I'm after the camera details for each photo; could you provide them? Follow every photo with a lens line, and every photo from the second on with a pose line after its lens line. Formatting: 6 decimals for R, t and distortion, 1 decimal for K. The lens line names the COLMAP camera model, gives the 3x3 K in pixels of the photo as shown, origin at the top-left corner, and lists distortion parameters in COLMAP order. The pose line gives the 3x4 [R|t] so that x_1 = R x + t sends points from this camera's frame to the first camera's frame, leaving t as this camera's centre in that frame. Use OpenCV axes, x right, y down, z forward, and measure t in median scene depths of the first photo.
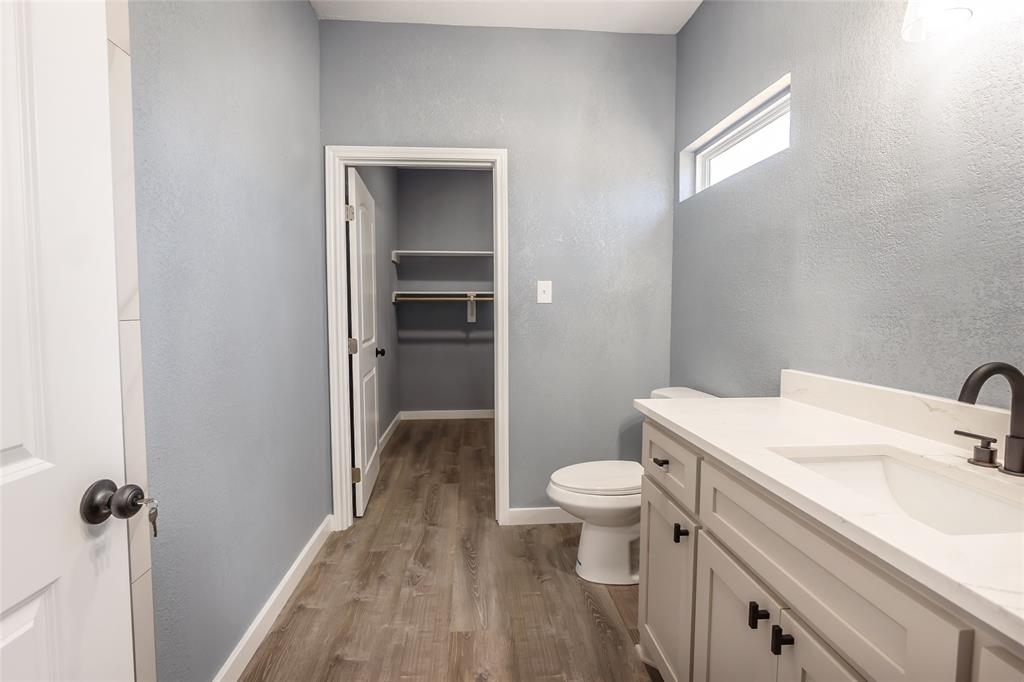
lens RADIAL K [[464.0, 0, 505.2], [0, 464.0, 338.7], [0, 0, 1]] dist [-0.007275, -0.000526]
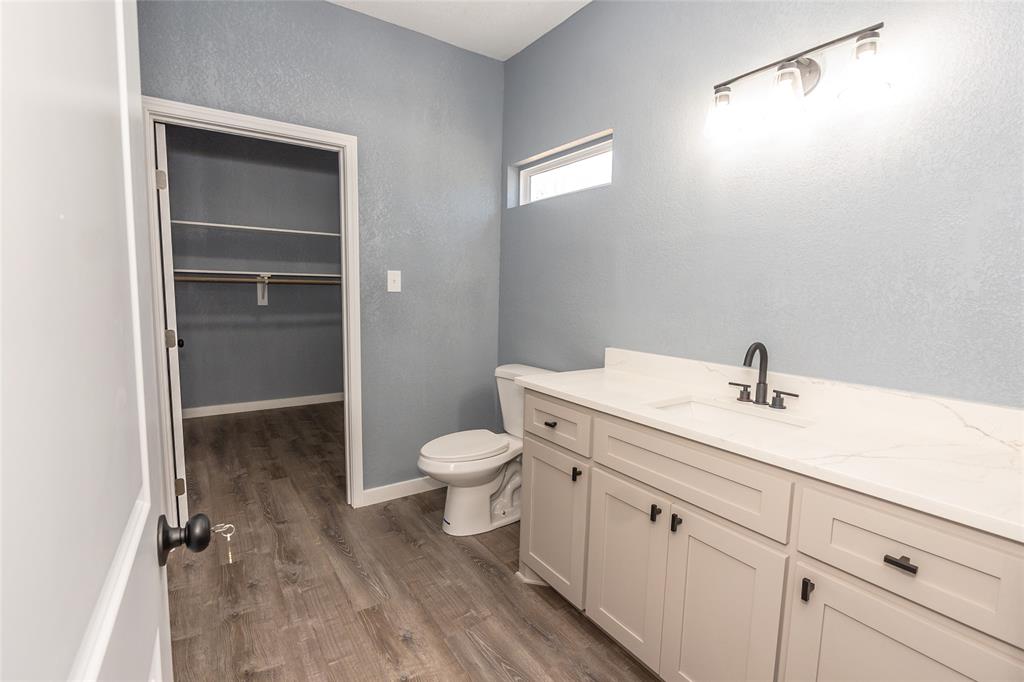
lens RADIAL K [[455.7, 0, 490.5], [0, 455.7, 339.2], [0, 0, 1]] dist [-0.003128, -0.000436]
pose [[0.878870, -0.034048, 0.475844, -0.235904], [0.010973, 0.998629, 0.051186, -0.021714], [-0.476935, -0.039764, 0.878039, -0.015773]]
